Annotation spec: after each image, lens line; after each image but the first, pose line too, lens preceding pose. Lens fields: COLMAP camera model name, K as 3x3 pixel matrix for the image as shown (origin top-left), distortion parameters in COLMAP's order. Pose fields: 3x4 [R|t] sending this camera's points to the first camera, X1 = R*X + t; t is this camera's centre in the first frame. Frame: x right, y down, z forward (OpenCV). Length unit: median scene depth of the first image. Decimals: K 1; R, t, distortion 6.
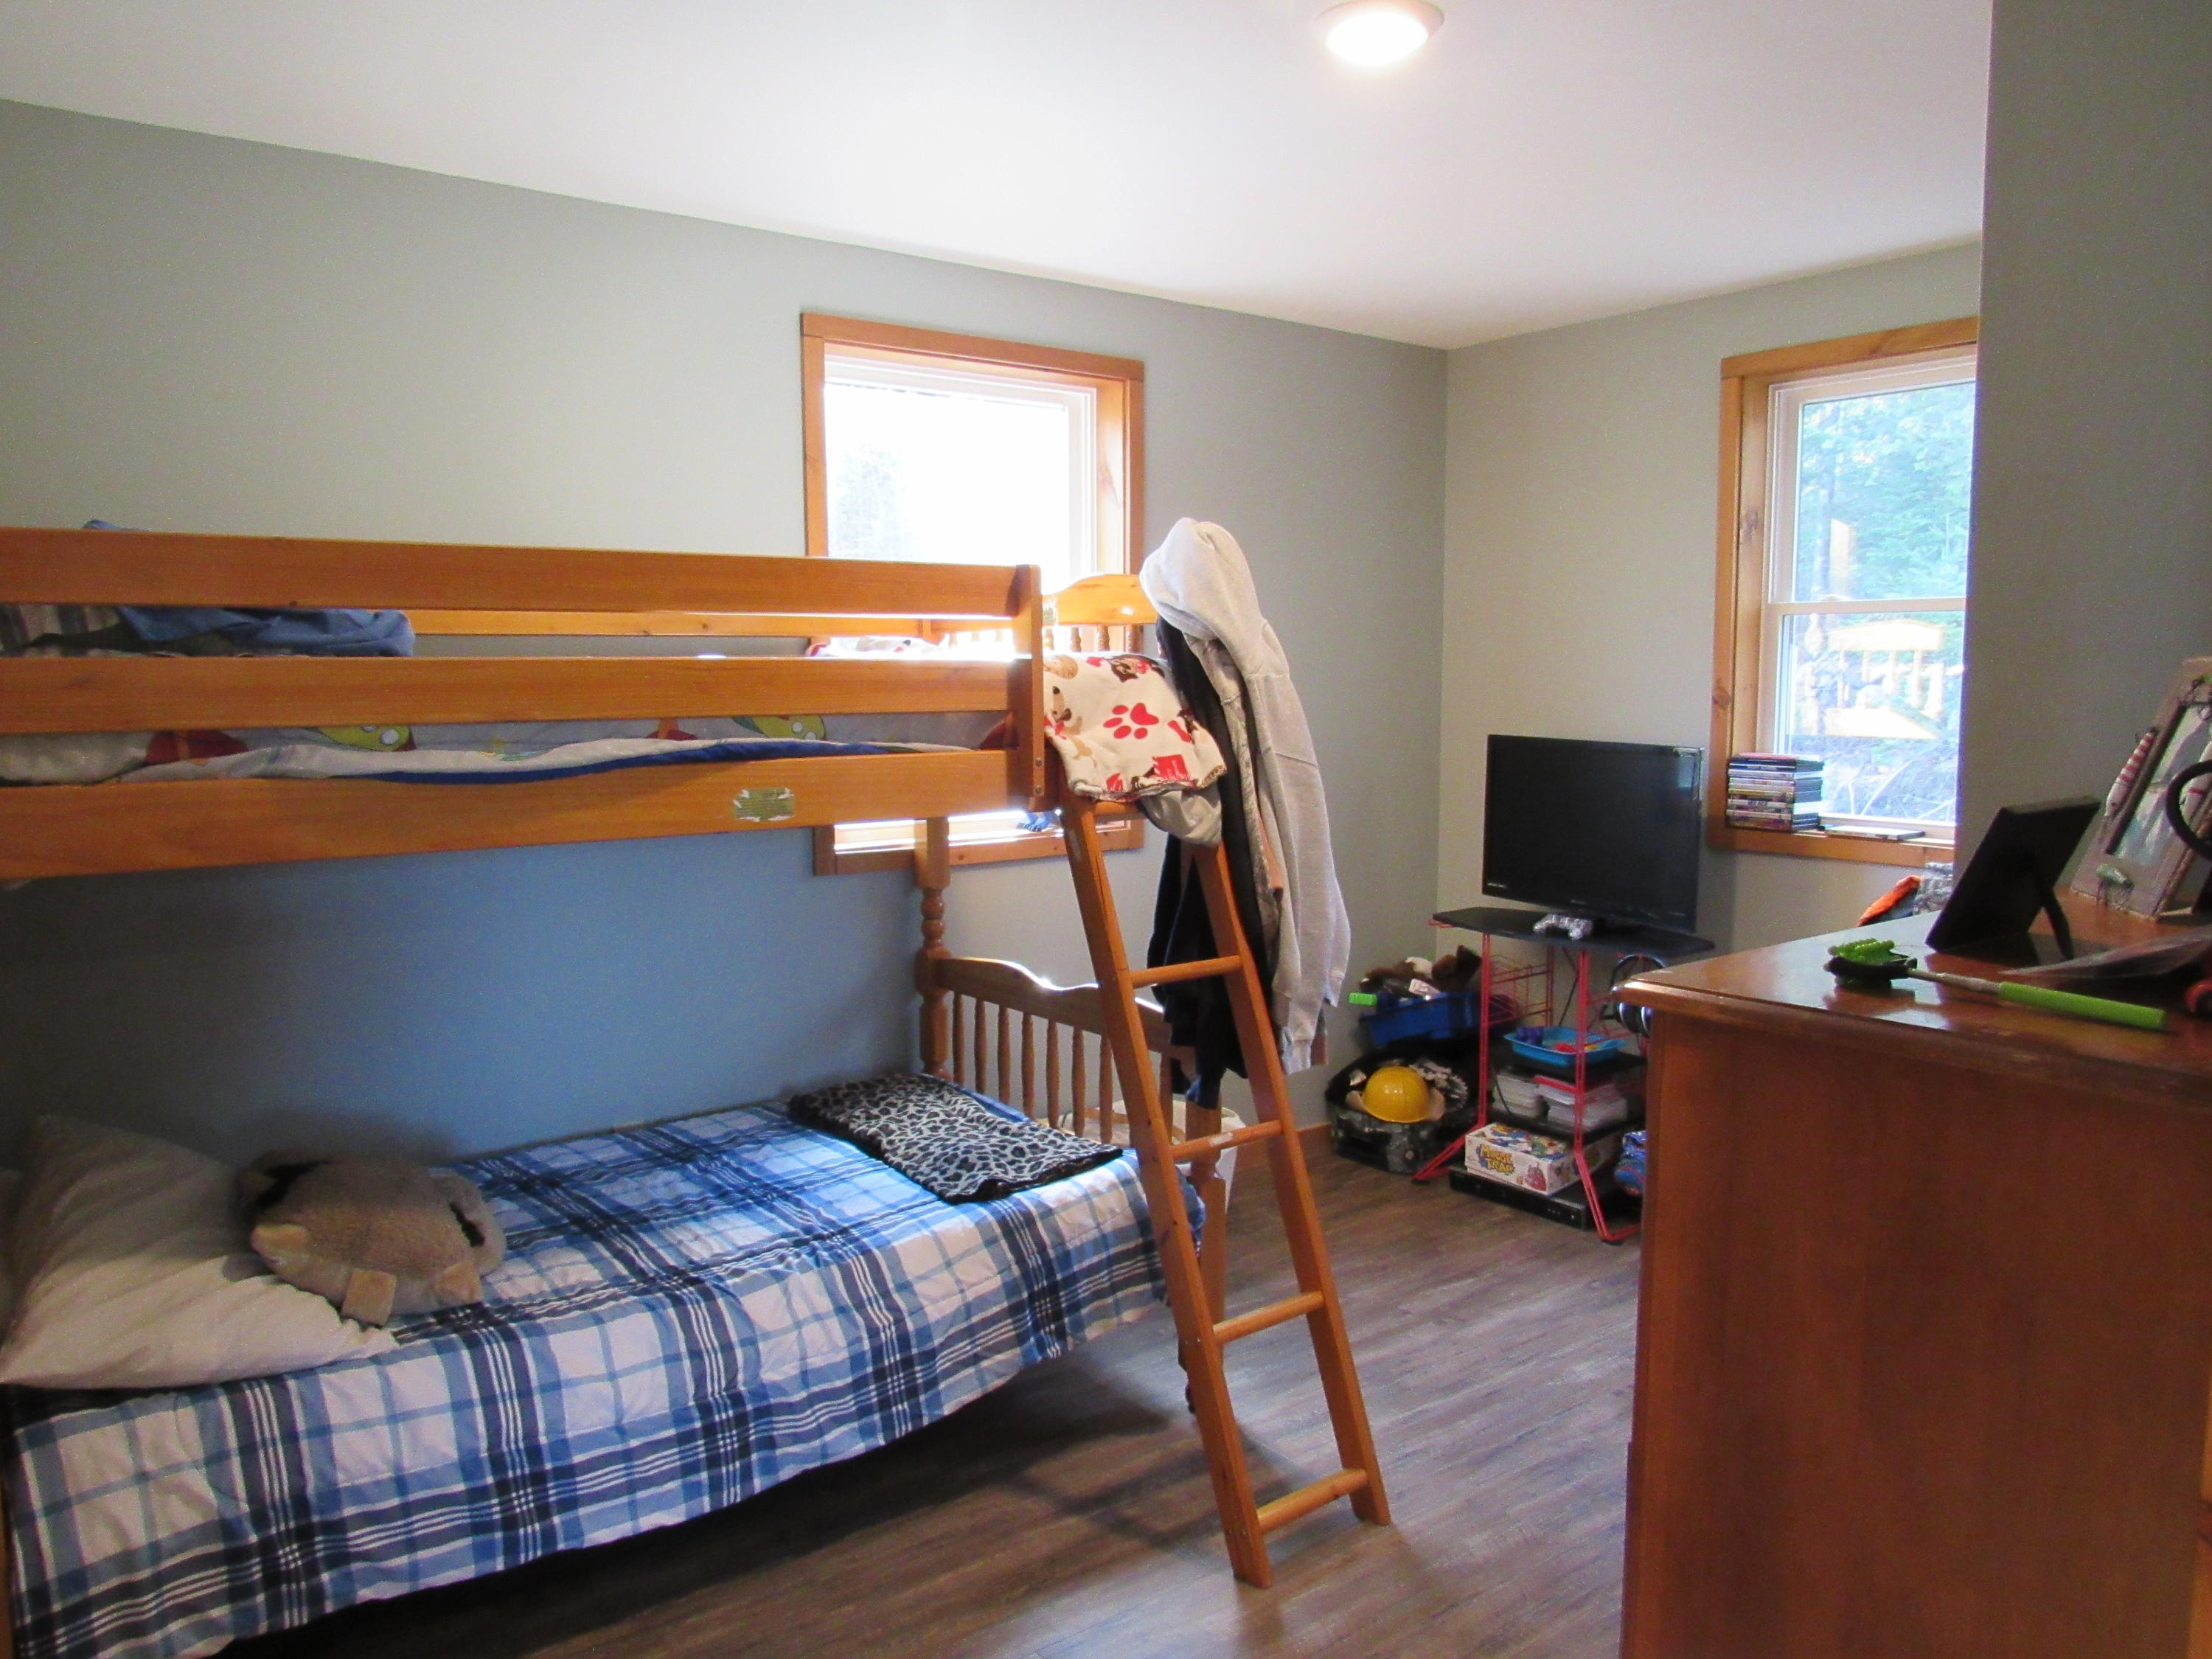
lens RADIAL K [[1582.1, 0, 1106.0], [0, 1582.1, 829.5], [0, 0, 1]] dist [-0.024744, 0.006669]
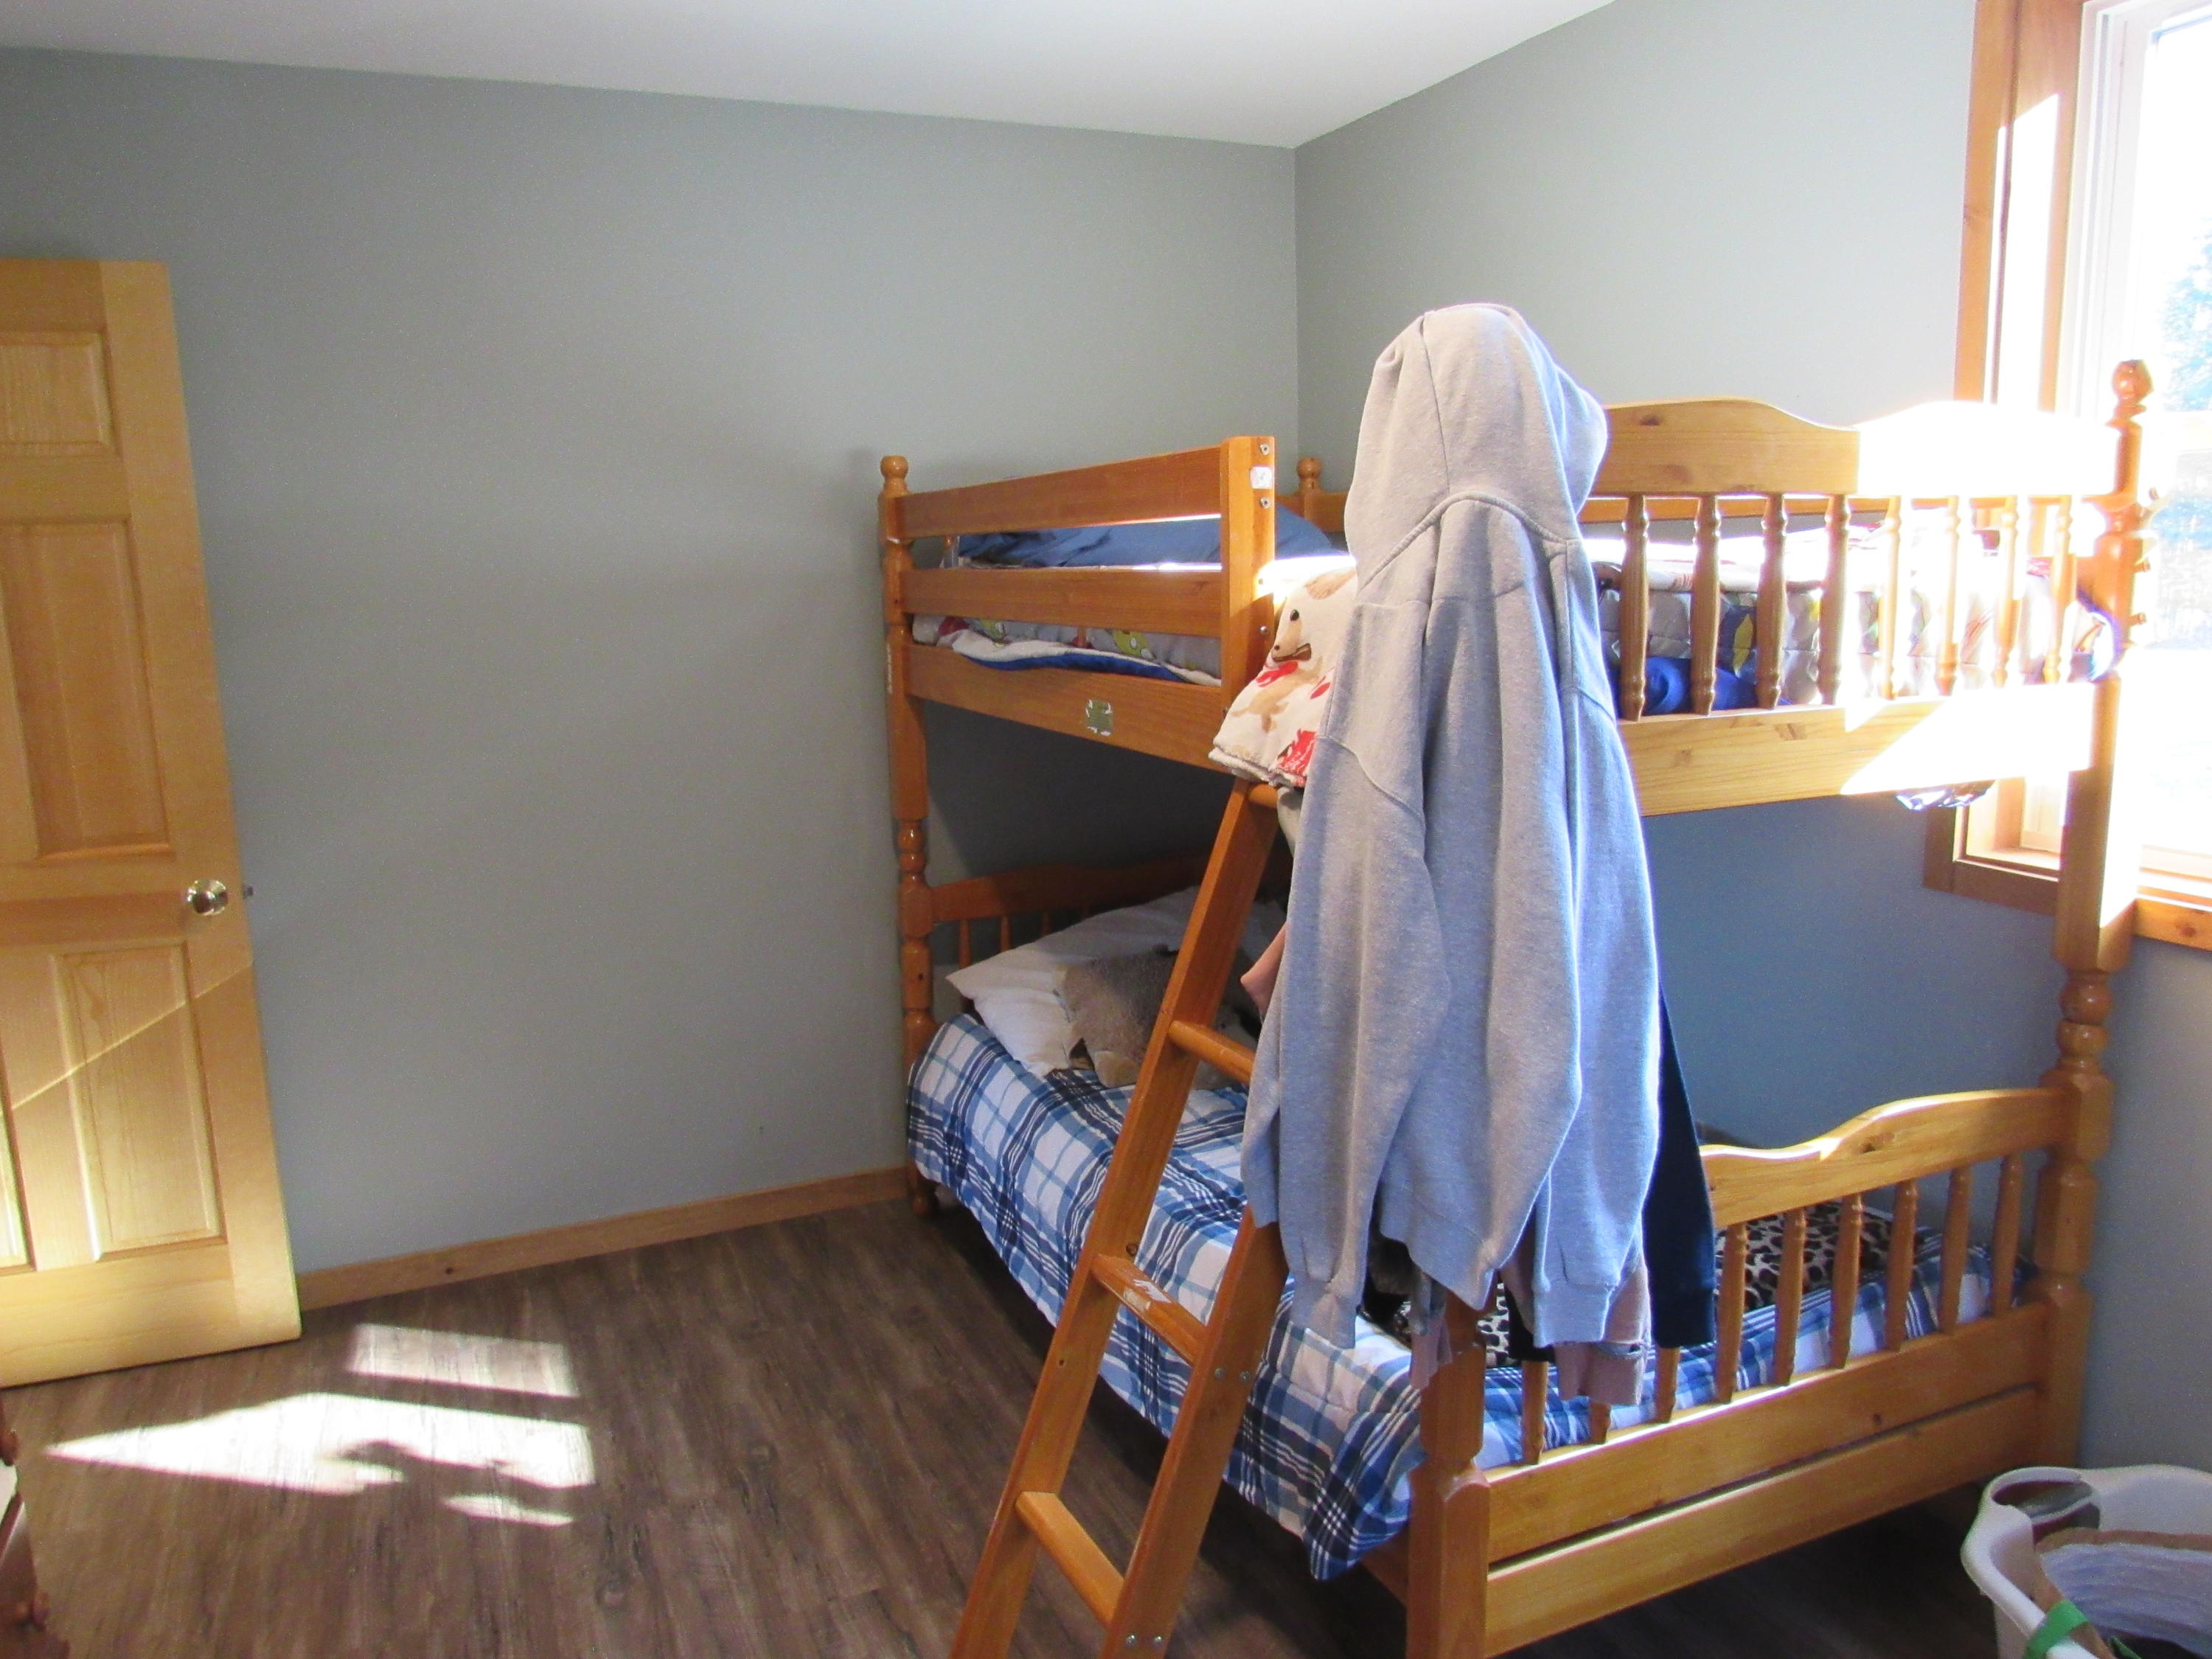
lens RADIAL K [[1582.1, 0, 1106.0], [0, 1582.1, 829.5], [0, 0, 1]] dist [-0.024744, 0.006669]
pose [[-0.236371, 0.170942, -0.956508, 0.760705], [-0.075838, 0.978155, 0.193551, -0.141962], [0.968699, 0.118289, -0.218244, 1.241285]]
